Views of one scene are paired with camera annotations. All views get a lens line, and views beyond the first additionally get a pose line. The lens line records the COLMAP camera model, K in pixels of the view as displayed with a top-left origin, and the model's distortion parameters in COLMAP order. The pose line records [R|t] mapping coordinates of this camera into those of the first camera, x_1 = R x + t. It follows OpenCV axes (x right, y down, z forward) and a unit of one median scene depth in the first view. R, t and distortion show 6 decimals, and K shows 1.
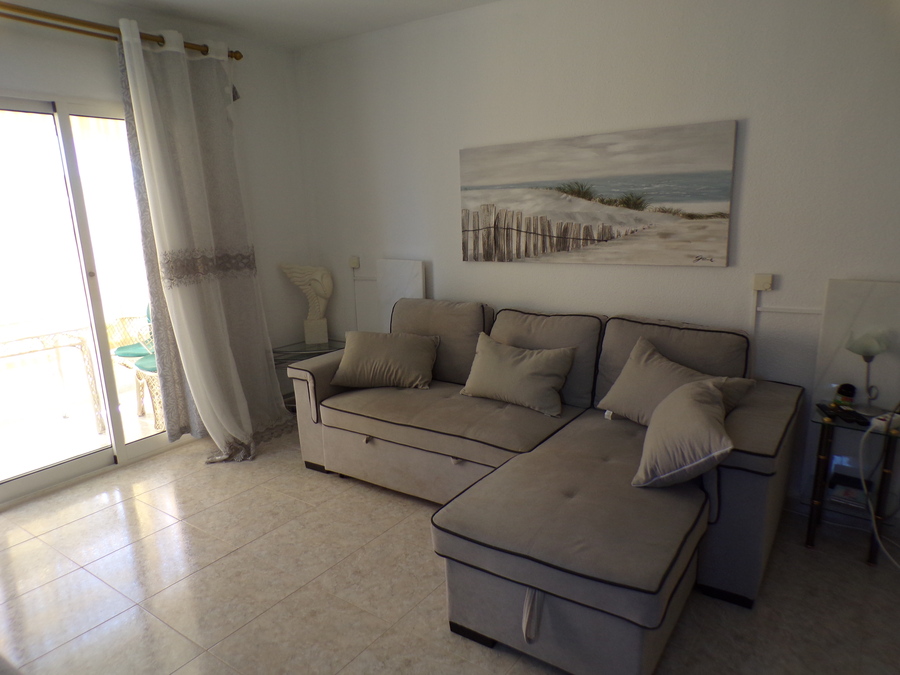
lens RADIAL K [[607.1, 0, 455.1], [0, 607.1, 339.3], [0, 0, 1]] dist [0.004030, 0.001587]
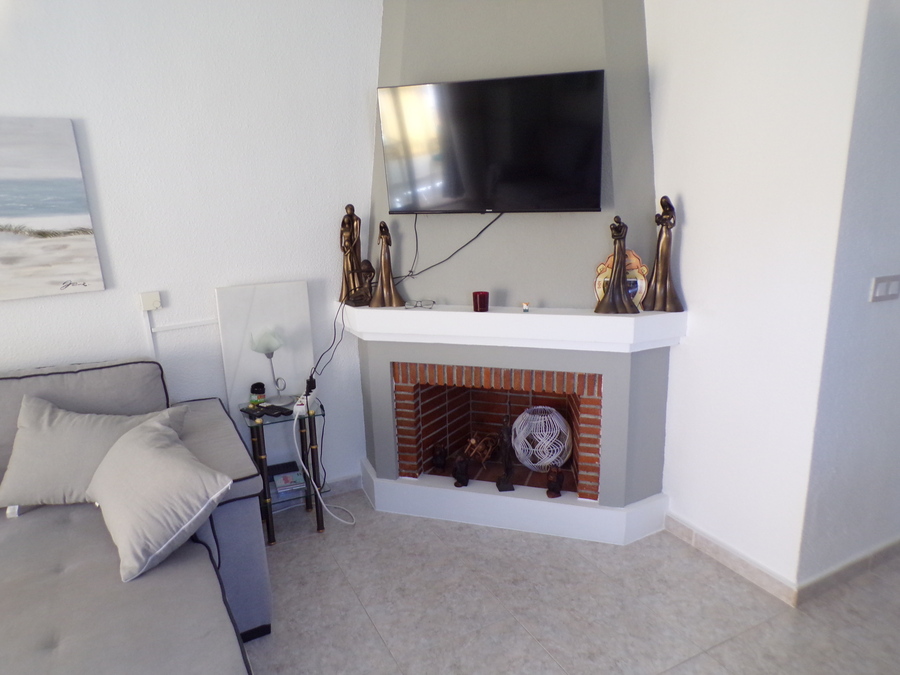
lens RADIAL K [[607.1, 0, 449.9], [0, 607.1, 340.7], [0, 0, 1]] dist [0.004030, 0.001587]
pose [[0.454358, -0.204388, 0.867055, -0.099879], [0.220981, 0.968760, 0.112563, -0.040333], [-0.862975, 0.140459, 0.485330, 0.178029]]
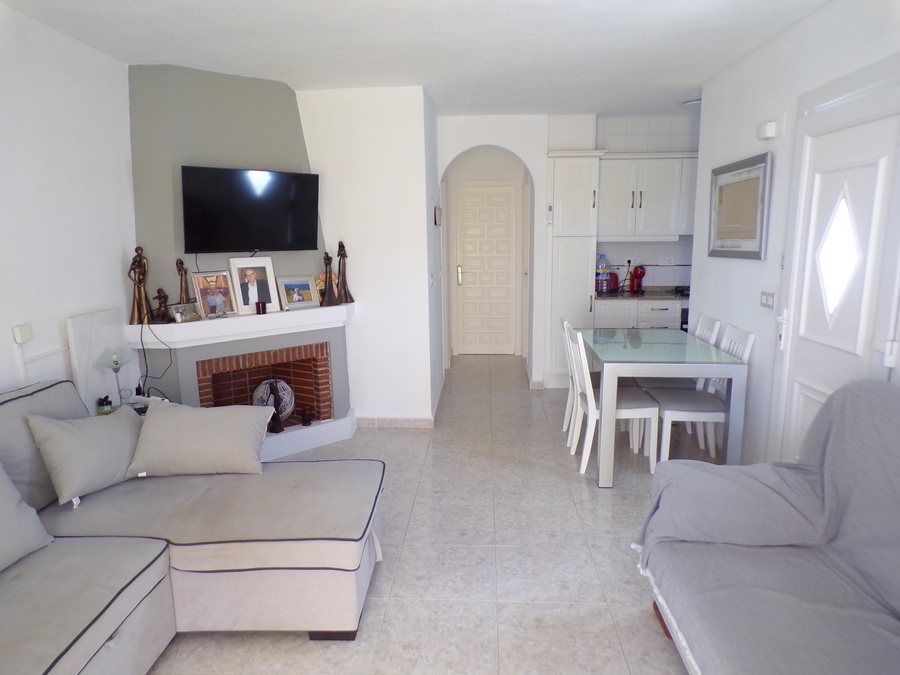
lens RADIAL K [[607.1, 0, 452.7], [0, 607.1, 336.5], [0, 0, 1]] dist [0.004030, 0.001587]
pose [[-0.540508, -0.112513, 0.833782, -0.726928], [0.217749, 0.938544, 0.267808, -0.208975], [-0.812672, 0.326308, -0.482791, 0.938656]]
